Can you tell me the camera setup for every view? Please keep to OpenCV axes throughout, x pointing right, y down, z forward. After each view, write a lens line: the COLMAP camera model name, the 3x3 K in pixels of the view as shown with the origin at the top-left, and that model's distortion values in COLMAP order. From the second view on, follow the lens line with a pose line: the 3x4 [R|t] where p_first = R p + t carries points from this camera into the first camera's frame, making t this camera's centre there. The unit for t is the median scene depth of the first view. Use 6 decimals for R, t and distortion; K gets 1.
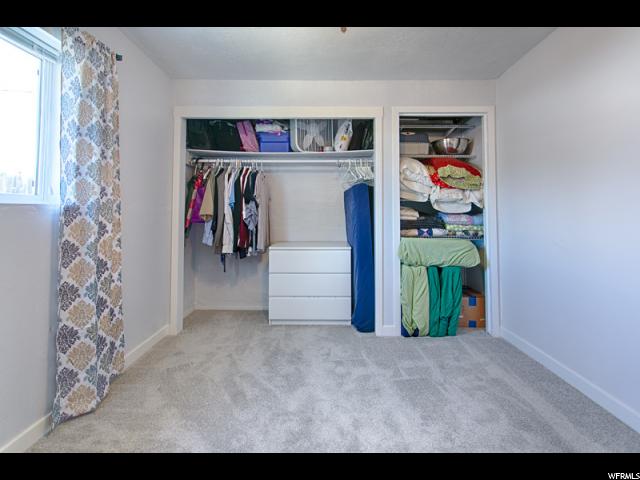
lens RADIAL K [[313.9, 0, 320.0], [0, 313.9, 196.7], [0, 0, 1]] dist [0.001431, 0.000299]
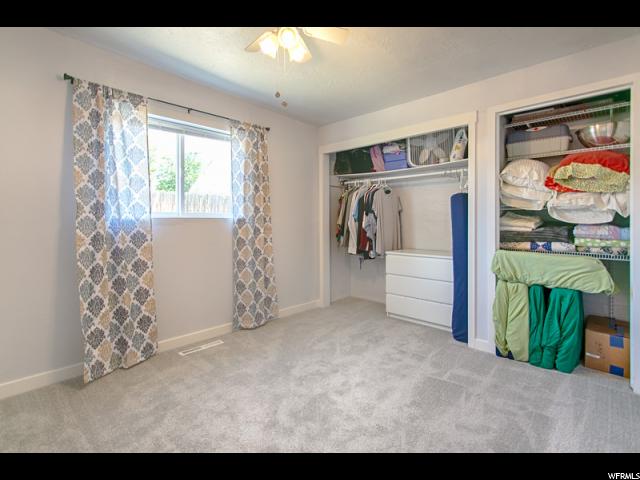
lens RADIAL K [[306.2, 0, 320.3], [0, 306.2, 221.8], [0, 0, 1]] dist [-0.001062, -0.000206]
pose [[0.725397, 0.000009, -0.688330, 0.477984], [0.031744, 0.998936, 0.033466, 0.001196], [0.687598, -0.046126, 0.724625, -0.002452]]
